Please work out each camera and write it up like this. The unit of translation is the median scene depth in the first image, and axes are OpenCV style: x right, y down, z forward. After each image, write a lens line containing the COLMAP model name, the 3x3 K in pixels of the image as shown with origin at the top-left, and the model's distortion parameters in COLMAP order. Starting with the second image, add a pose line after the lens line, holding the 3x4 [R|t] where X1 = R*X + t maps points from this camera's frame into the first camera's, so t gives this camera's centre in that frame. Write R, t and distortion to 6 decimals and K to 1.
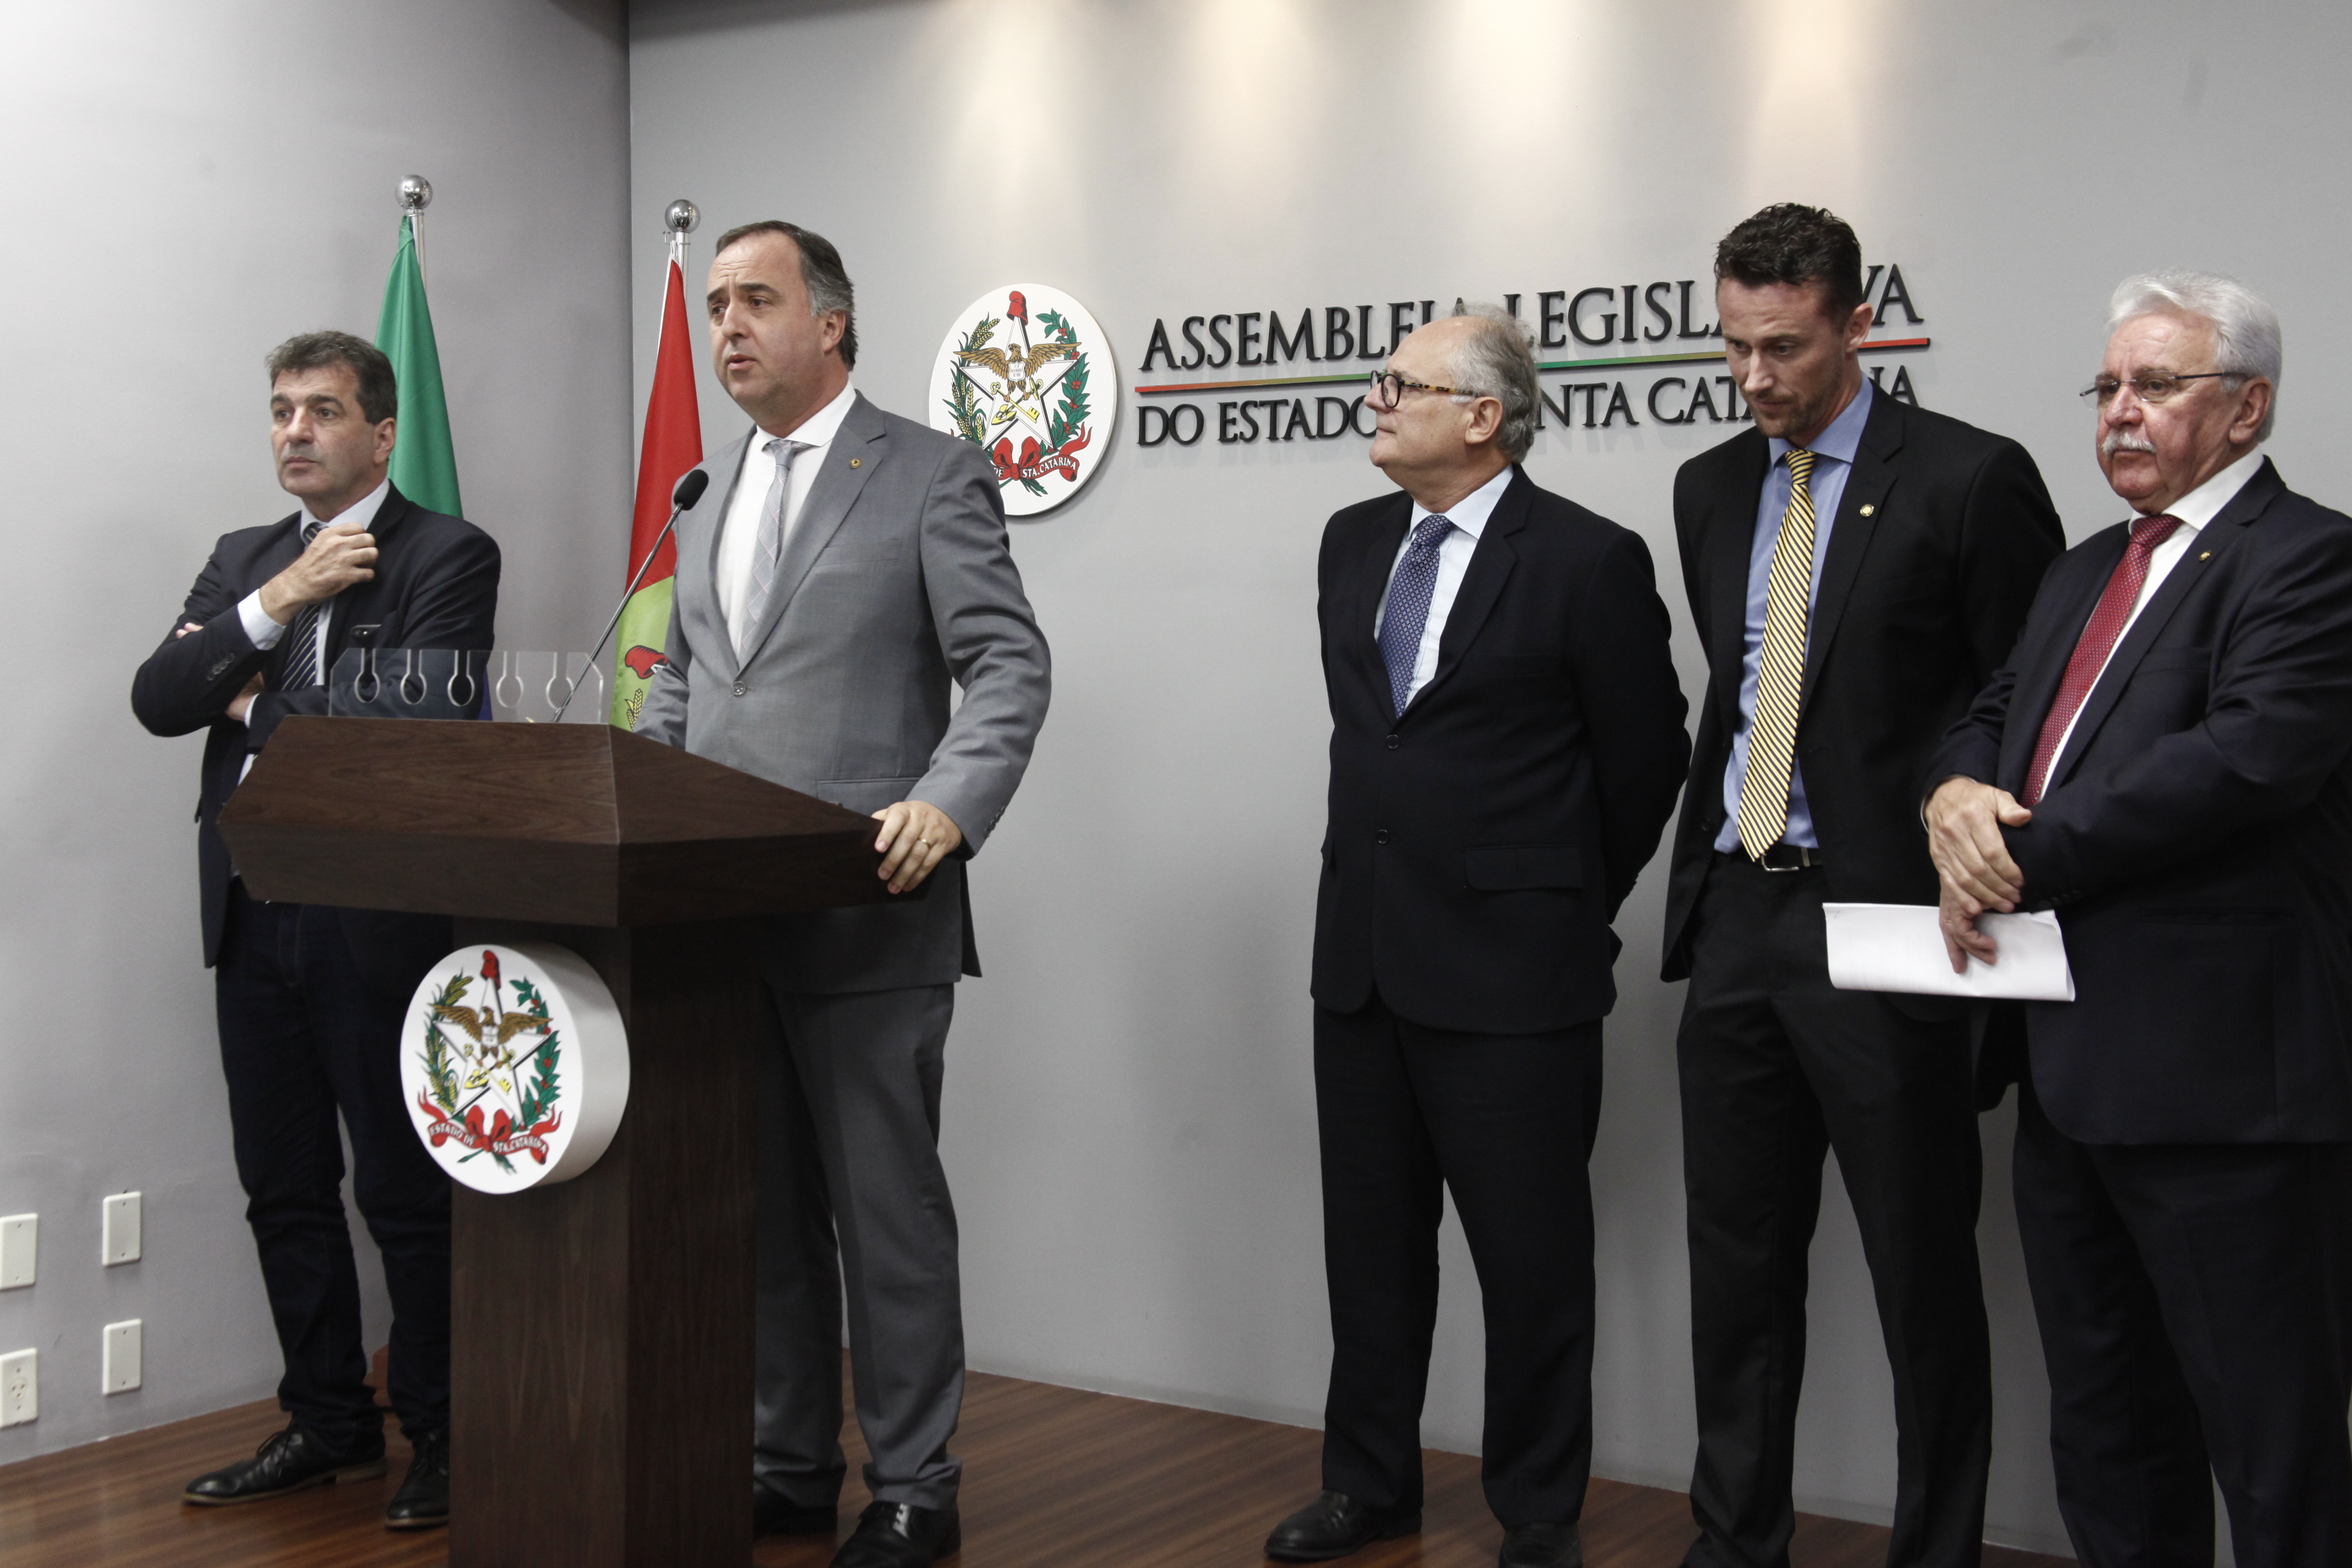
lens RADIAL K [[3166.1, 0, 1145.5], [0, 3166.1, 792.5], [0, 0, 1]] dist [0.052583, 0.000000]
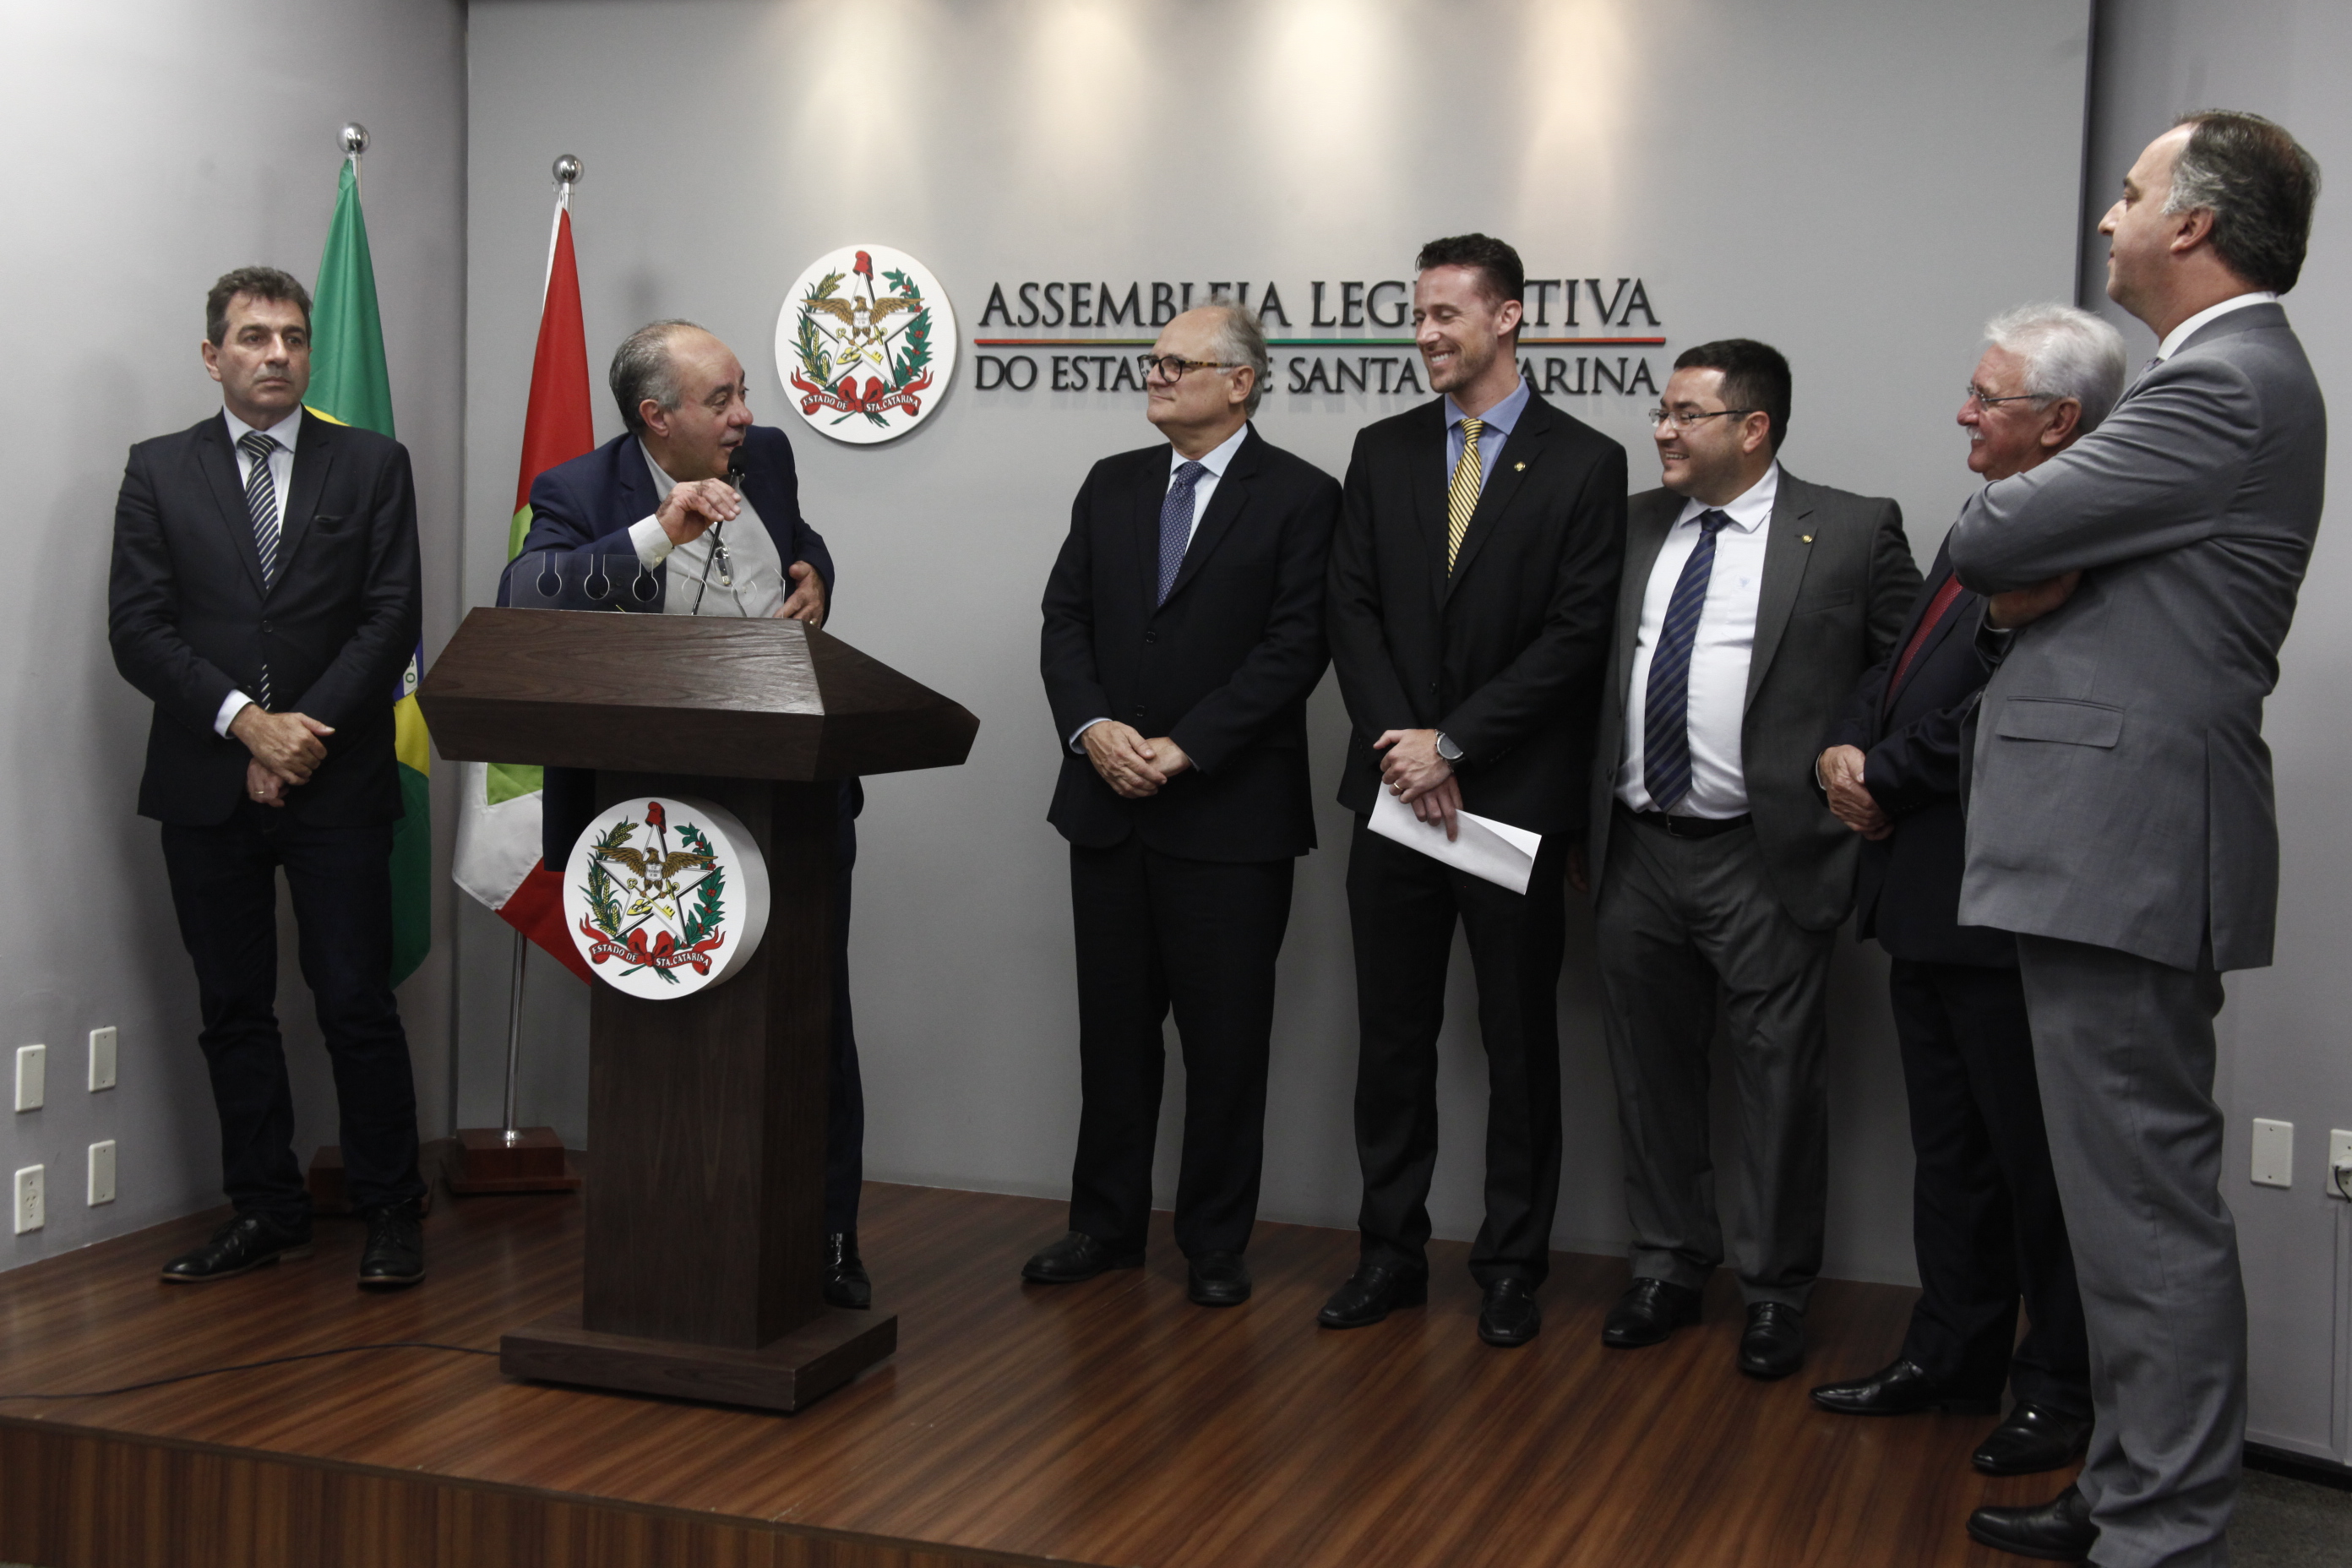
lens RADIAL K [[3166.1, 0, 1182.2], [0, 3166.1, 782.3], [0, 0, 1]] dist [0.052583, 0.000000]
pose [[0.966613, 0.006247, 0.256163, -0.236550], [-0.013598, 0.999545, 0.026935, 0.004612], [-0.255878, -0.029519, 0.966258, -0.172810]]
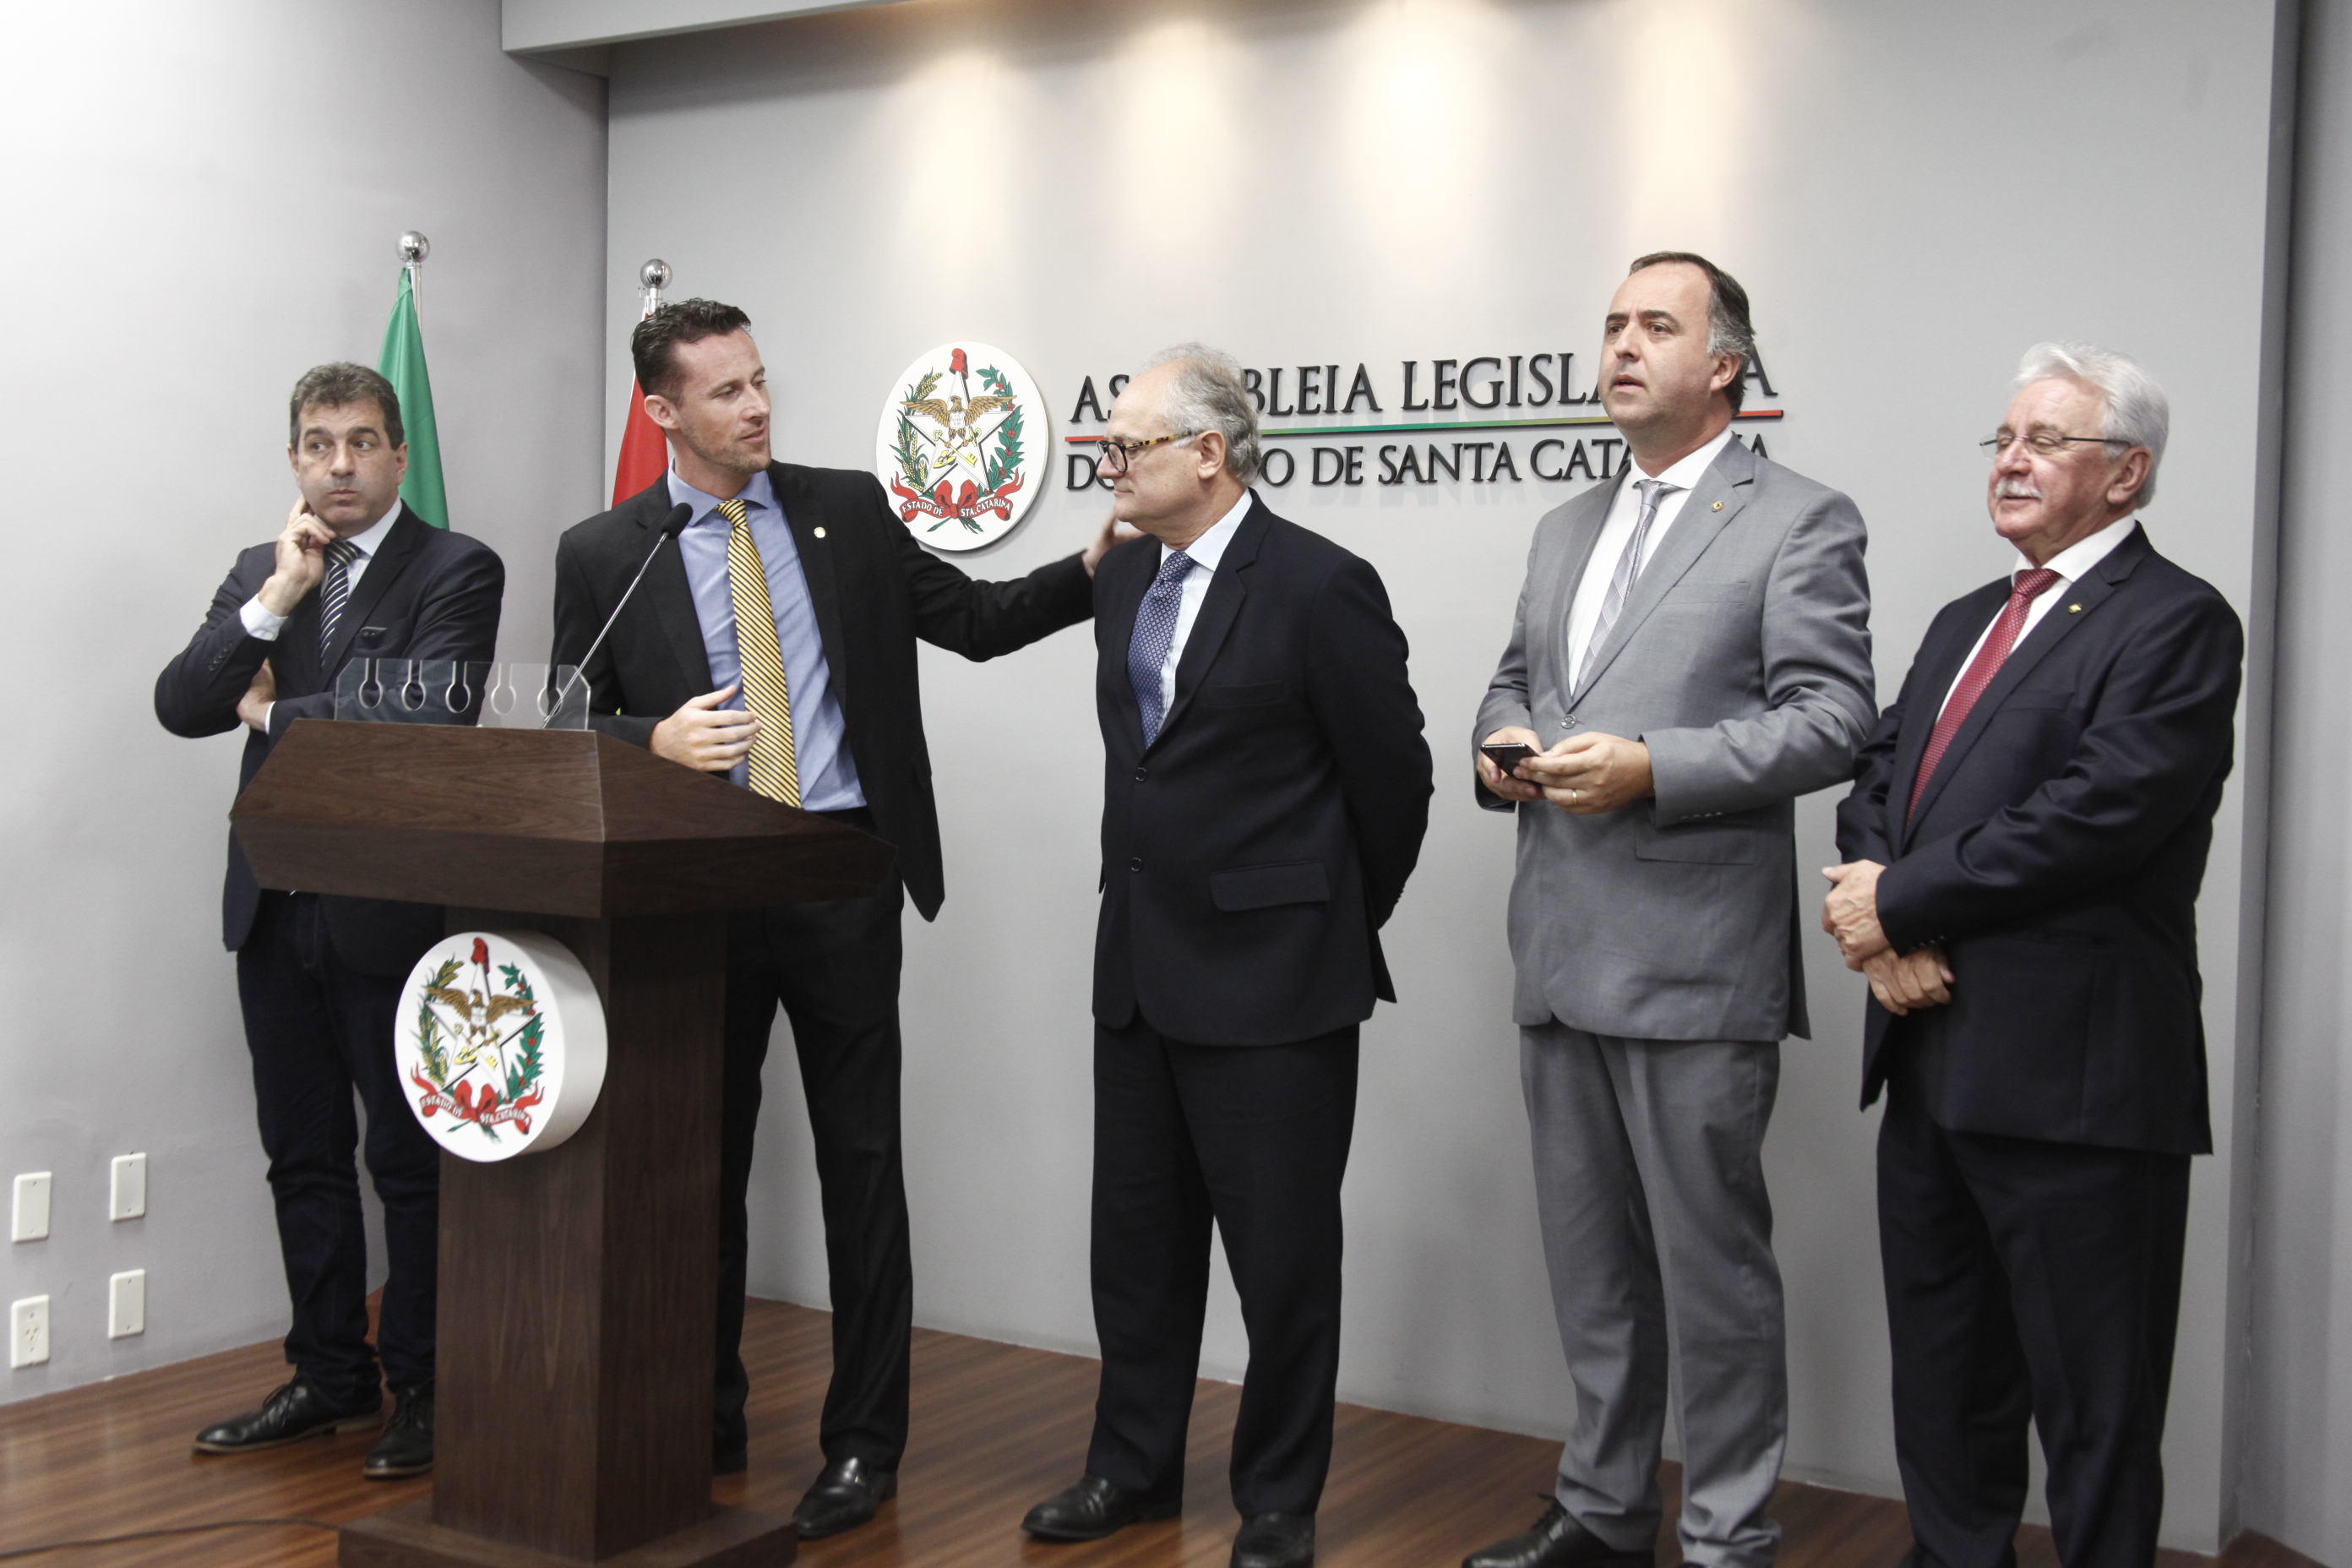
lens RADIAL K [[2796.7, 0, 1156.9], [0, 2796.7, 789.9], [0, 0, 1]] dist [-0.004052, 0.000000]
pose [[0.998769, 0.017402, 0.046440, -0.014889], [-0.017134, 0.999834, -0.006149, 0.000814], [-0.046540, 0.005346, 0.998902, 0.023873]]
